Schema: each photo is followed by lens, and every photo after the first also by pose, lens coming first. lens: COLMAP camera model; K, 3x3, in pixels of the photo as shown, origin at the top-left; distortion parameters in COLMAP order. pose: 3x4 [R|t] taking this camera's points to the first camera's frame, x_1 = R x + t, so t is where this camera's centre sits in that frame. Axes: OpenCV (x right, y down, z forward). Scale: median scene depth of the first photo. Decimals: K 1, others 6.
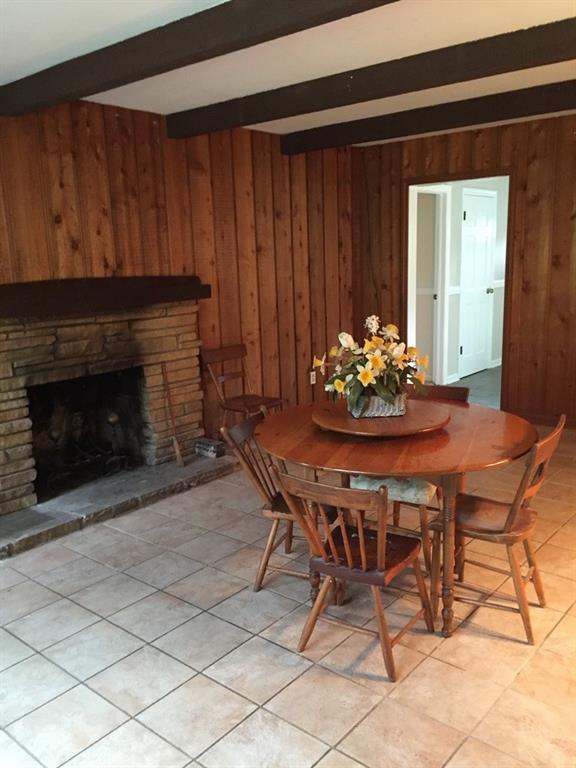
lens RADIAL K [[656.6, 0, 287.6], [0, 656.6, 381.8], [0, 0, 1]] dist [0.010608, -0.000168]
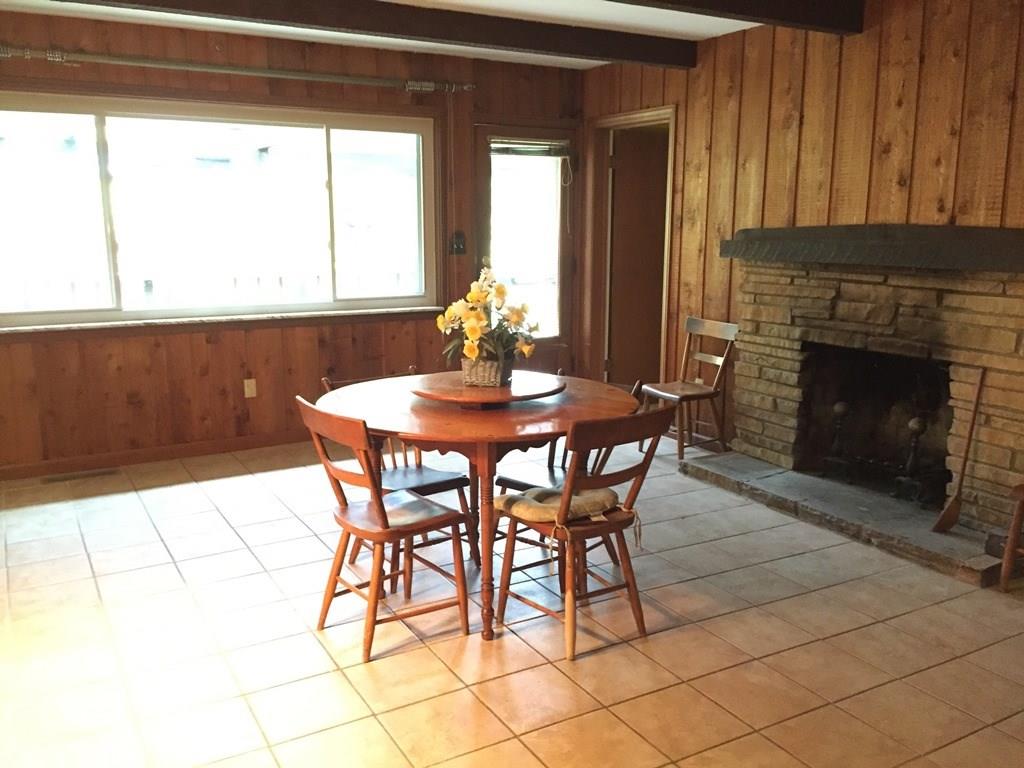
lens RADIAL K [[875.5, 0, 510.9], [0, 875.5, 387.7], [0, 0, 1]] dist [0.010608, -0.000168]
pose [[-0.340793, 0.212923, -0.915710, 0.808662], [-0.163980, 0.945623, 0.280905, -0.191477], [0.925727, 0.245889, -0.287346, 0.930227]]
